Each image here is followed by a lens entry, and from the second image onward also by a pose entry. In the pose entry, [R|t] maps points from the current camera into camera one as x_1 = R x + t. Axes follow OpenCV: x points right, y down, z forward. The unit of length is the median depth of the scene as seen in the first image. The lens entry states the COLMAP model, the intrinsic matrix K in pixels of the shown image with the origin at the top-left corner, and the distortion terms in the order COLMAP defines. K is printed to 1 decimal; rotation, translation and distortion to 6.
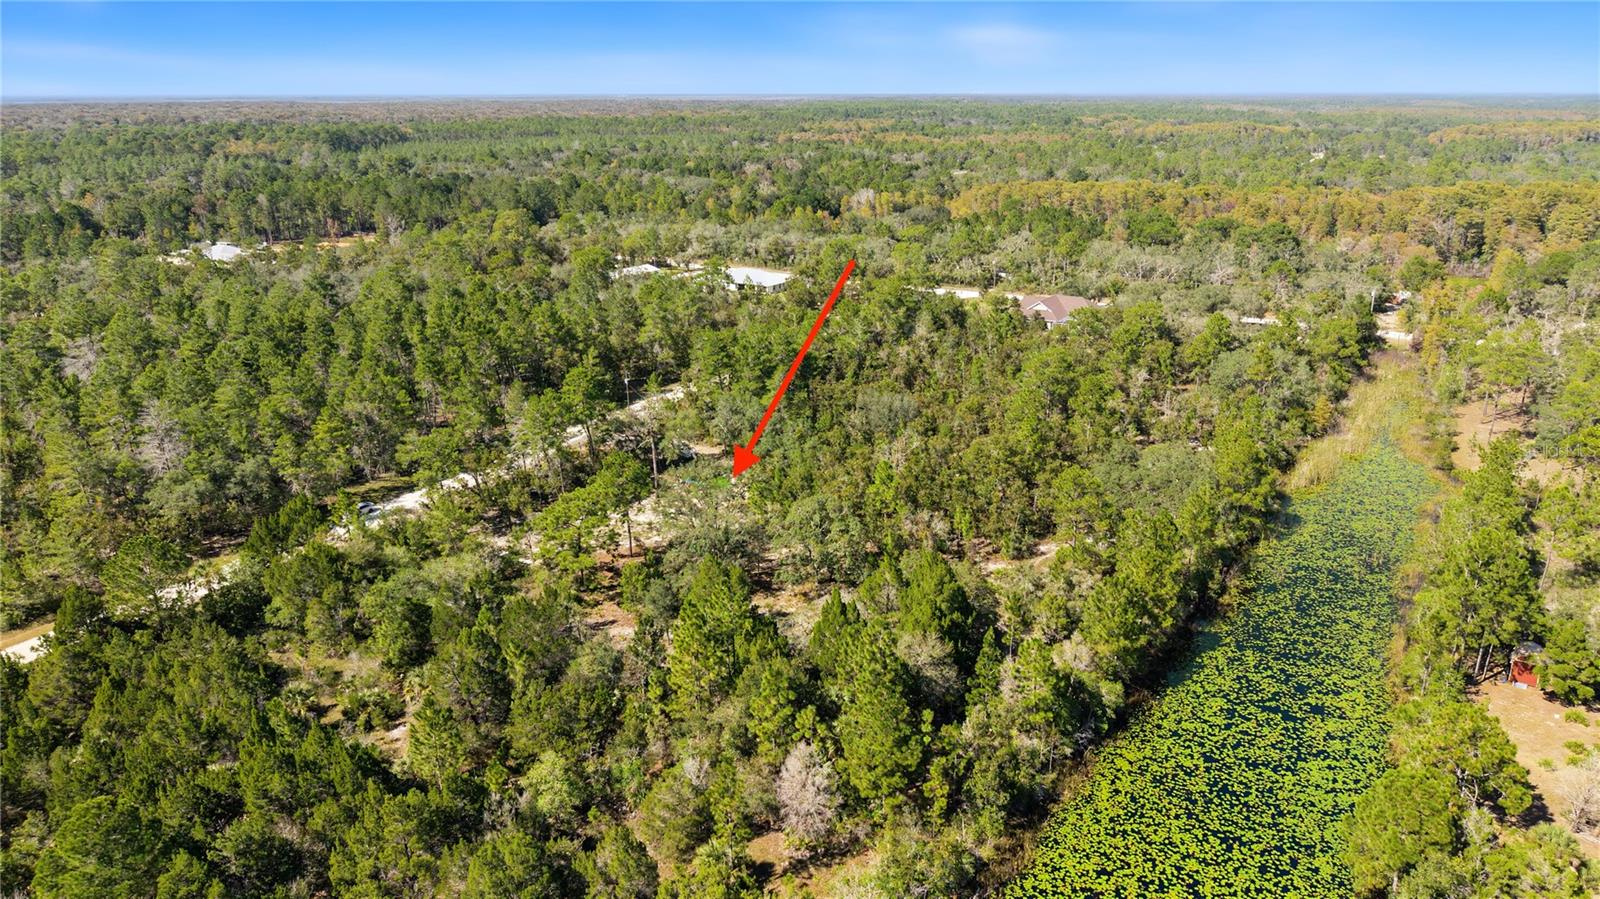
lens RADIAL K [[1065.8, 0, 797.9], [0, 1065.8, 445.9], [0, 0, 1]] dist [0.009957, -0.007588]
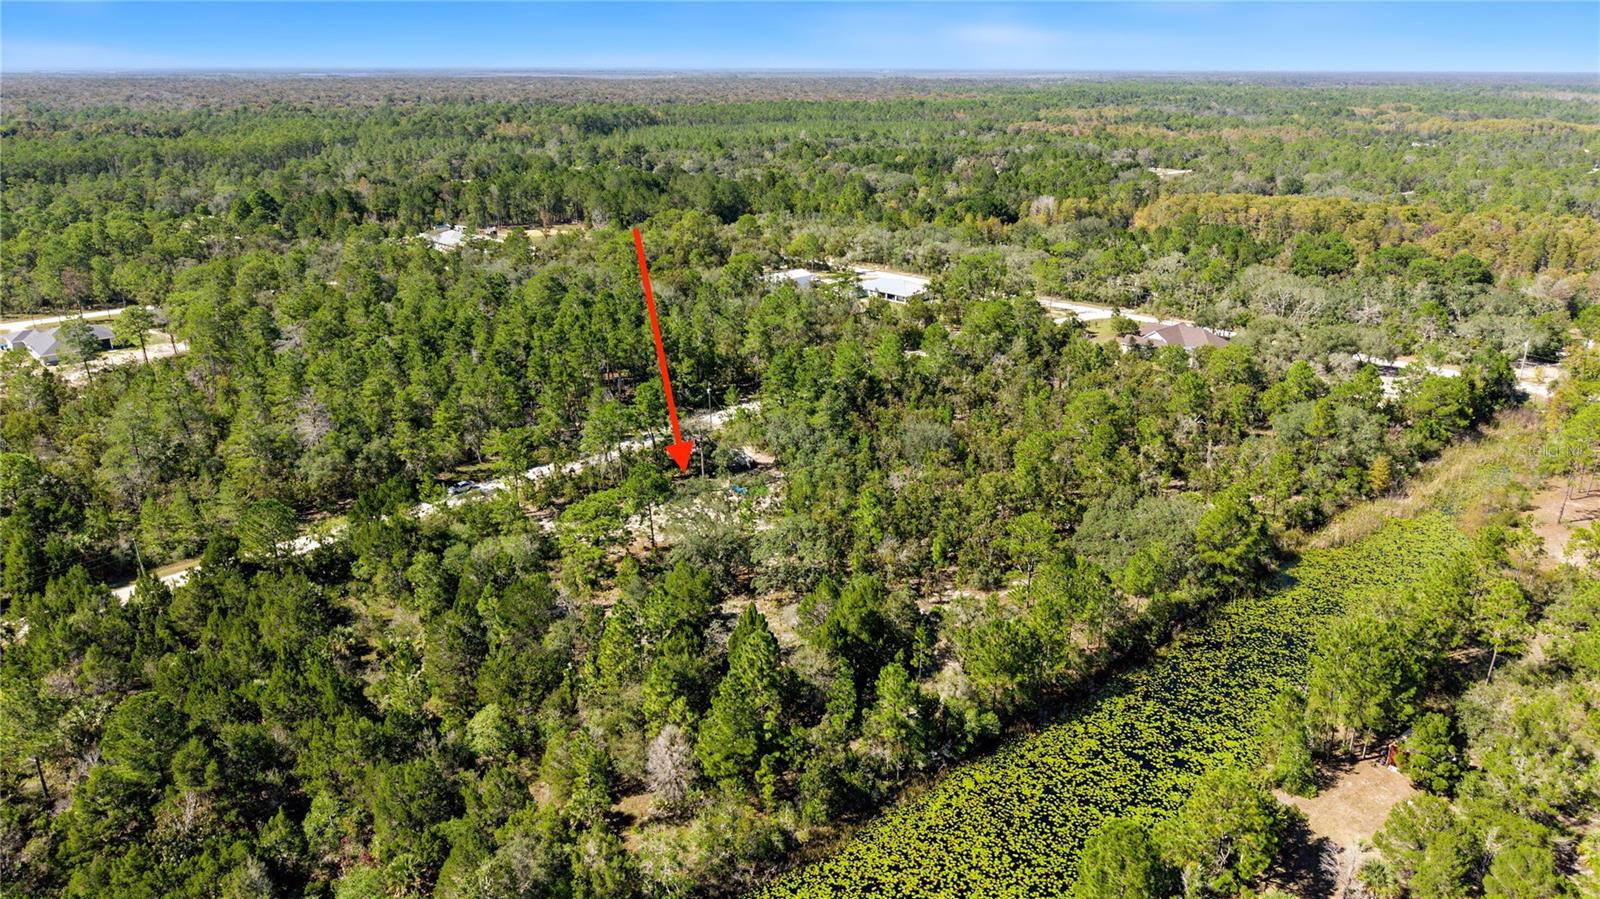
lens RADIAL K [[1065.8, 0, 799.4], [0, 1065.8, 446.4], [0, 0, 1]] dist [0.009957, -0.007588]
pose [[0.972741, 0.084306, -0.216028, 0.236360], [-0.079696, 0.996368, 0.029981, -0.056743], [0.217771, -0.011948, 0.975927, -0.105628]]
